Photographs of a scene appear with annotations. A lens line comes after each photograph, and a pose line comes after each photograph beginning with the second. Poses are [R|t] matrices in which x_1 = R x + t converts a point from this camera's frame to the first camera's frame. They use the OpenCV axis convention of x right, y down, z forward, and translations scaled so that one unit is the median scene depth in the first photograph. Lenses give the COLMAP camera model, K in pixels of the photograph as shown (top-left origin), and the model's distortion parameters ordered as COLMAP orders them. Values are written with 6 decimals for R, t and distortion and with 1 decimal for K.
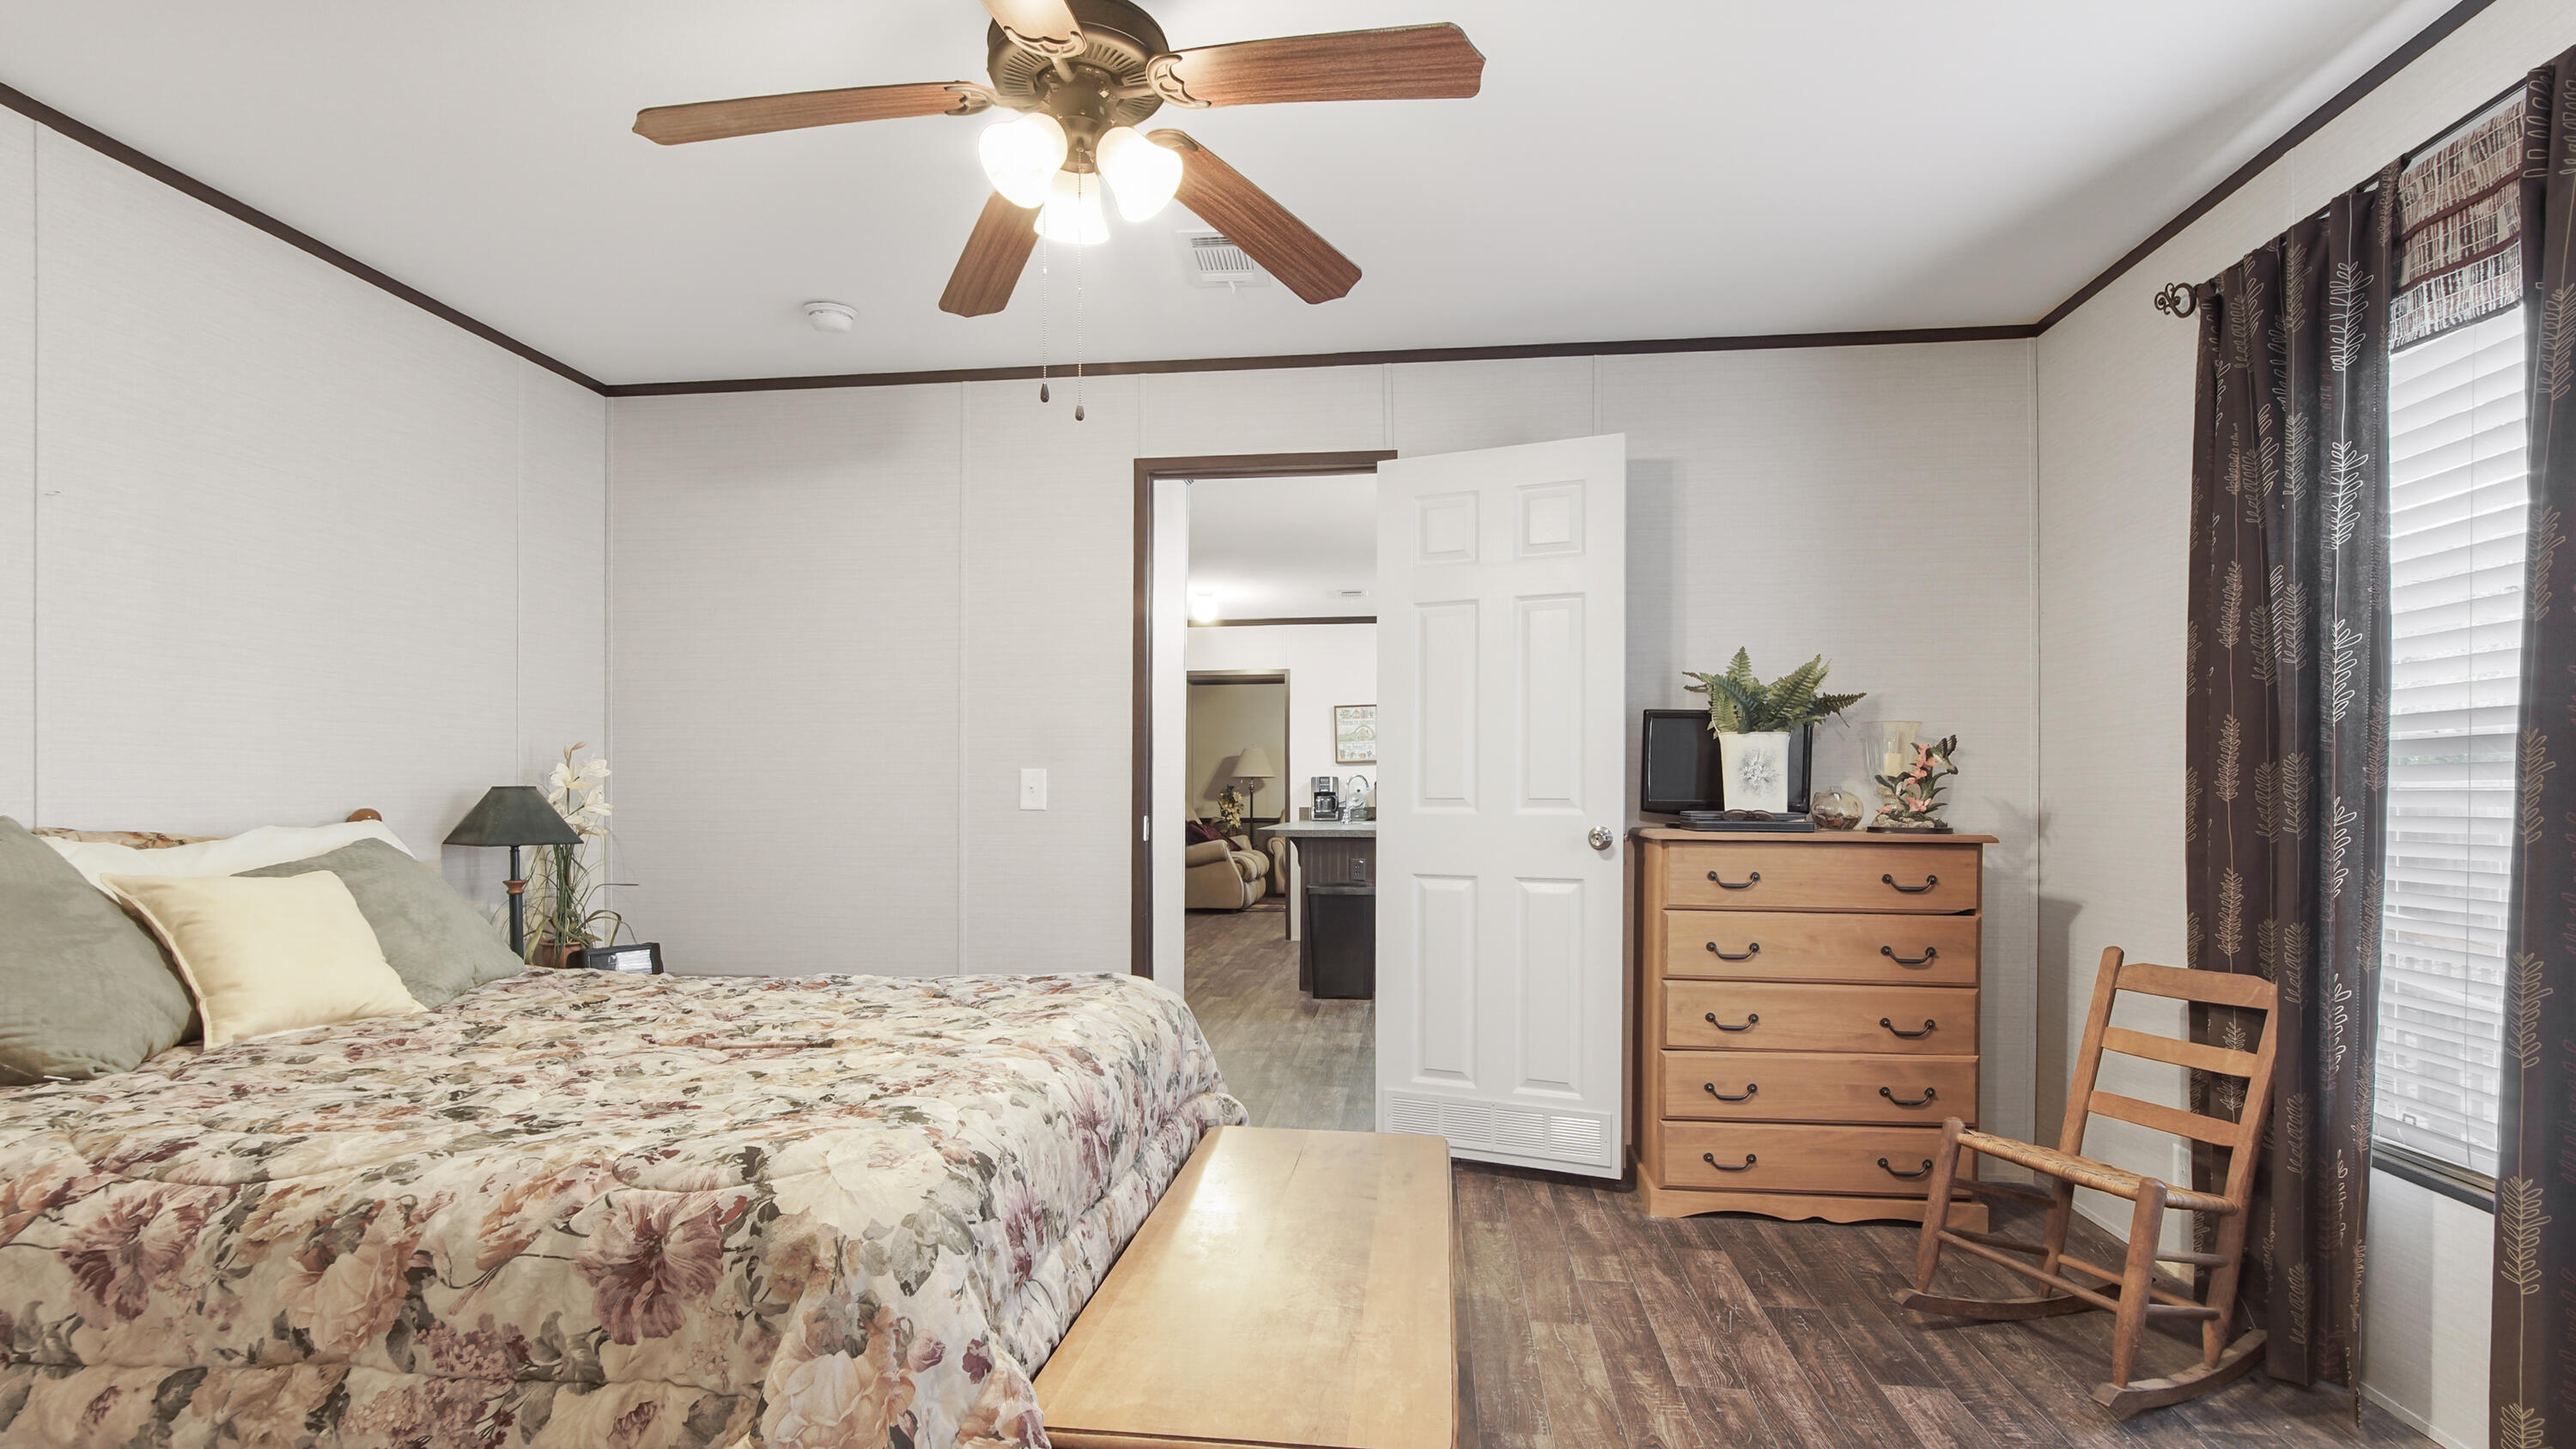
lens RADIAL K [[1169.2, 0, 1284.6], [0, 1169.2, 806.1], [0, 0, 1]] dist [-0.001317, -0.000121]
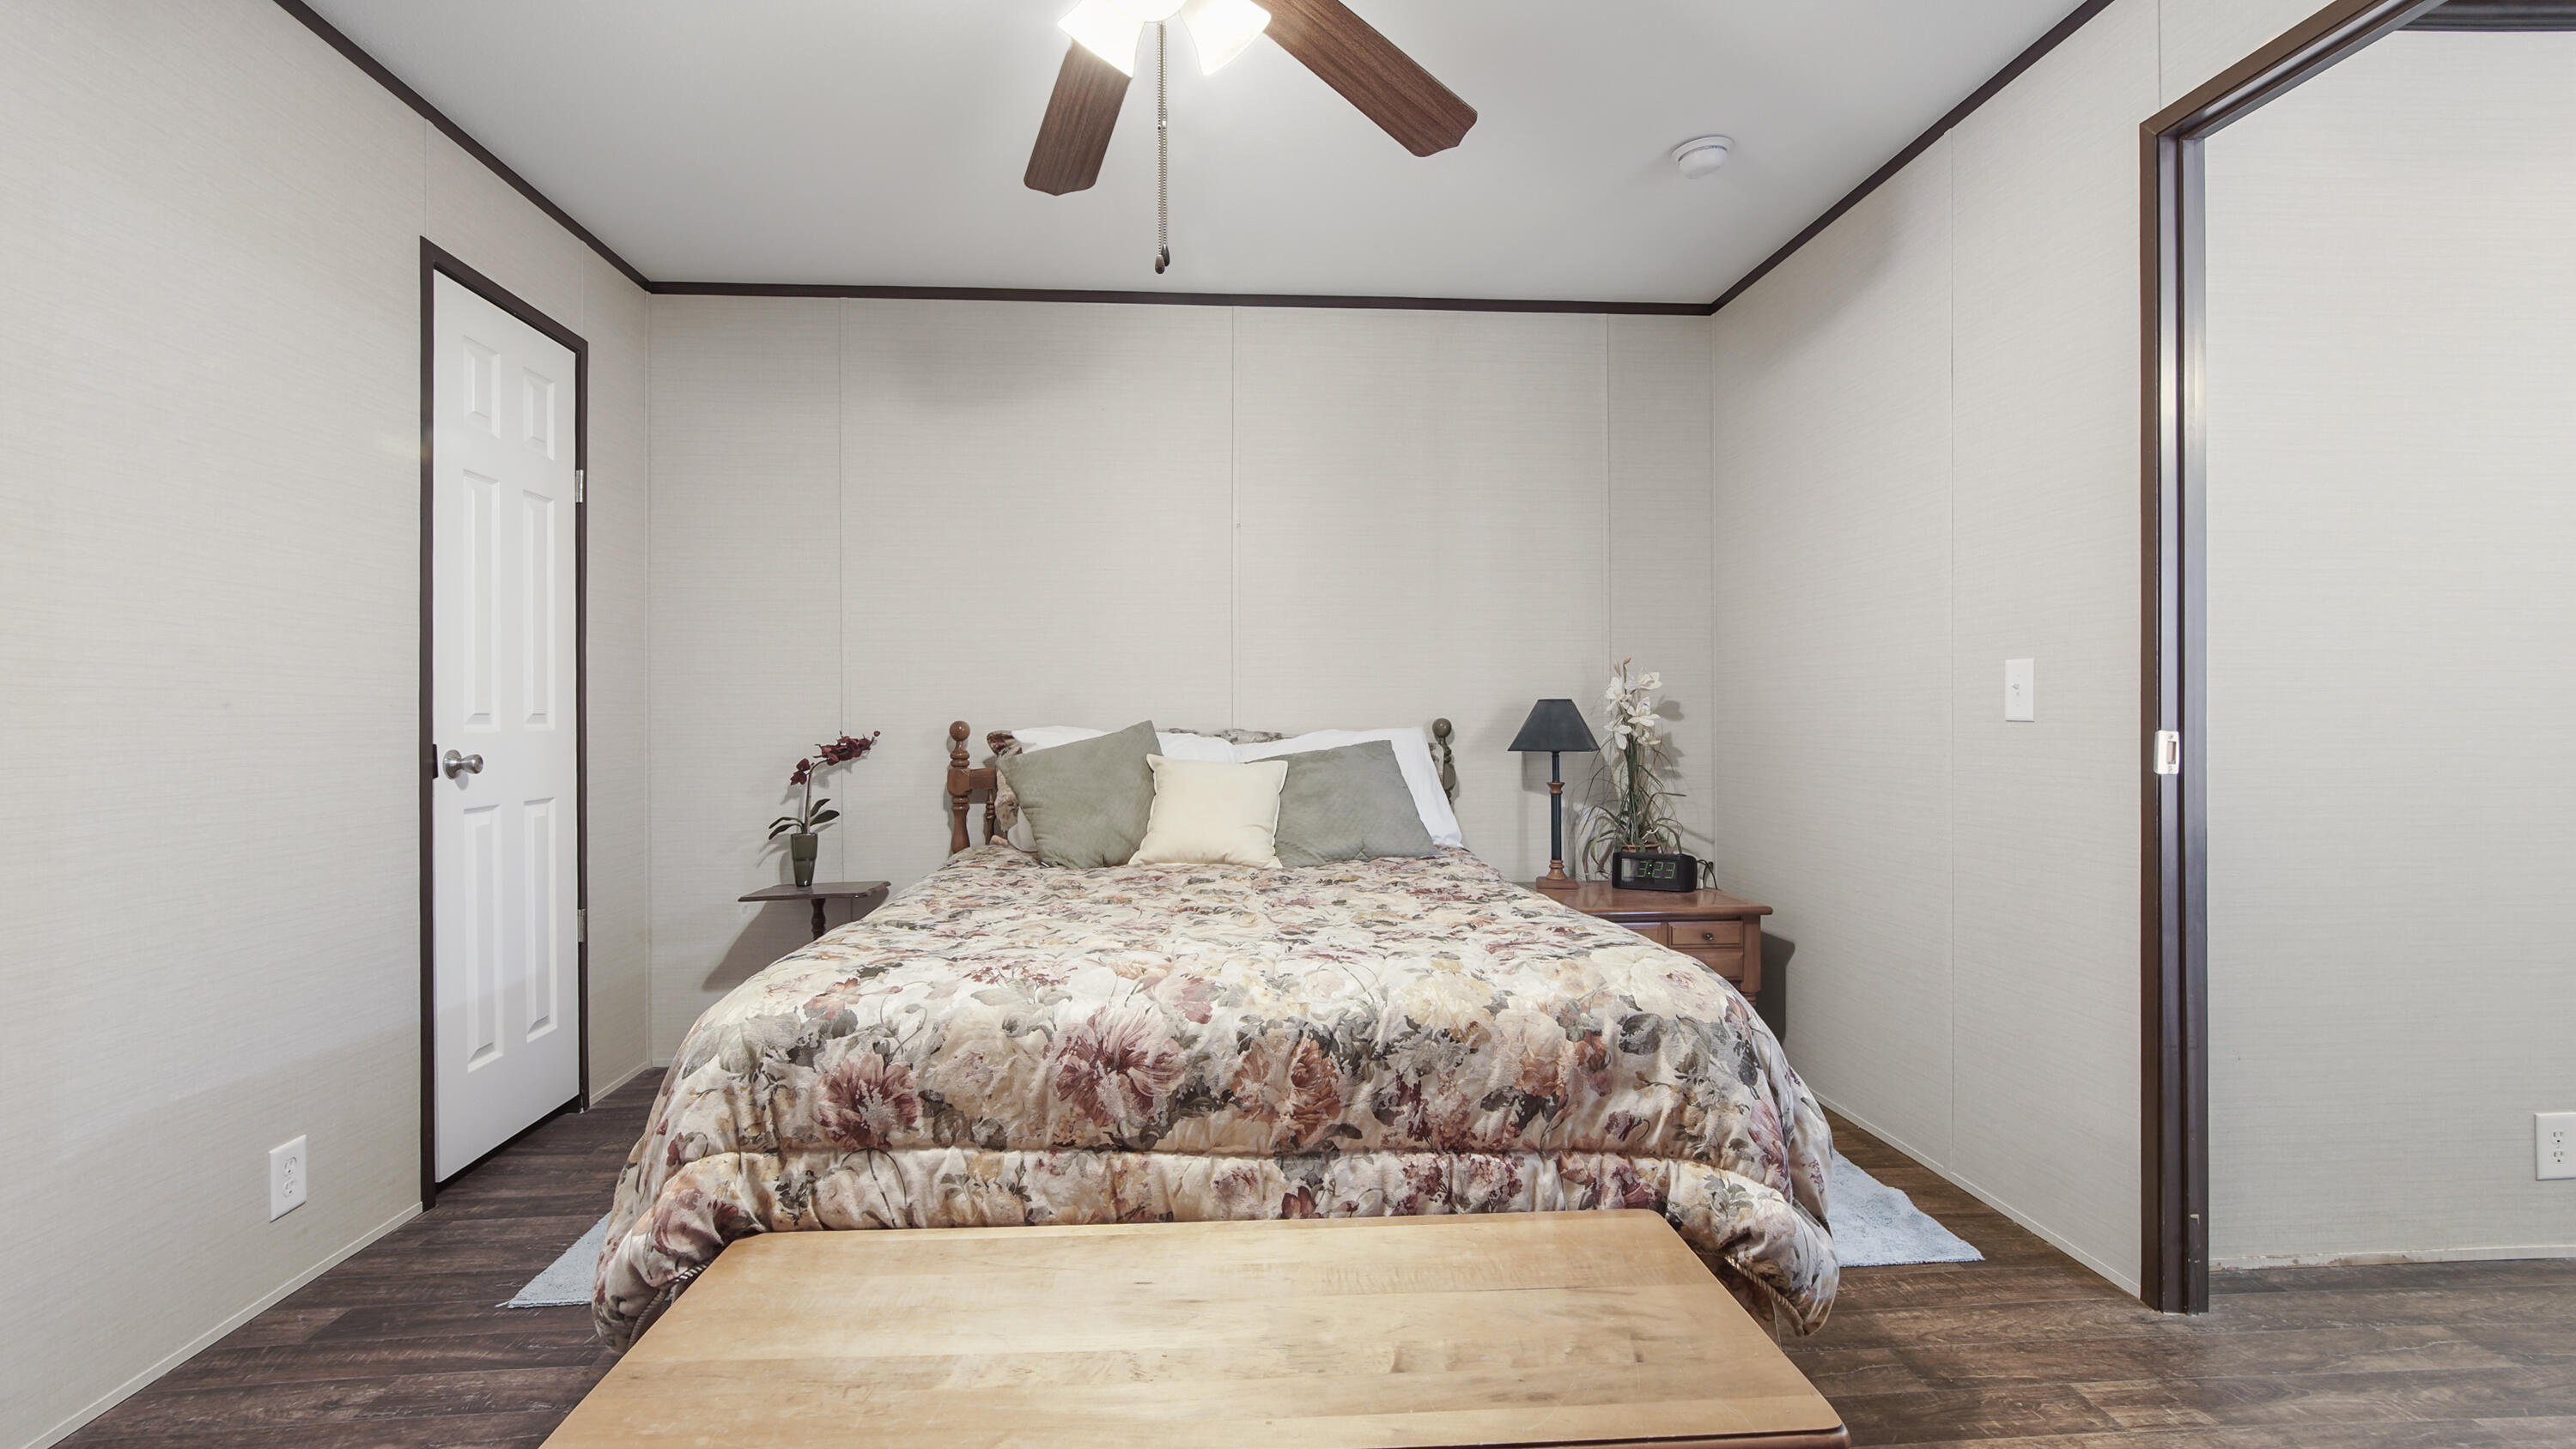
lens RADIAL K [[1166.7, 0, 1288.0], [0, 1166.7, 724.5], [0, 0, 1]] dist [-0.005606, 0.000256]
pose [[0.196402, 0.001861, -0.980522, 0.357091], [-0.001691, 0.999997, 0.001560, 0.005266], [0.980522, 0.001352, 0.196405, 0.459457]]
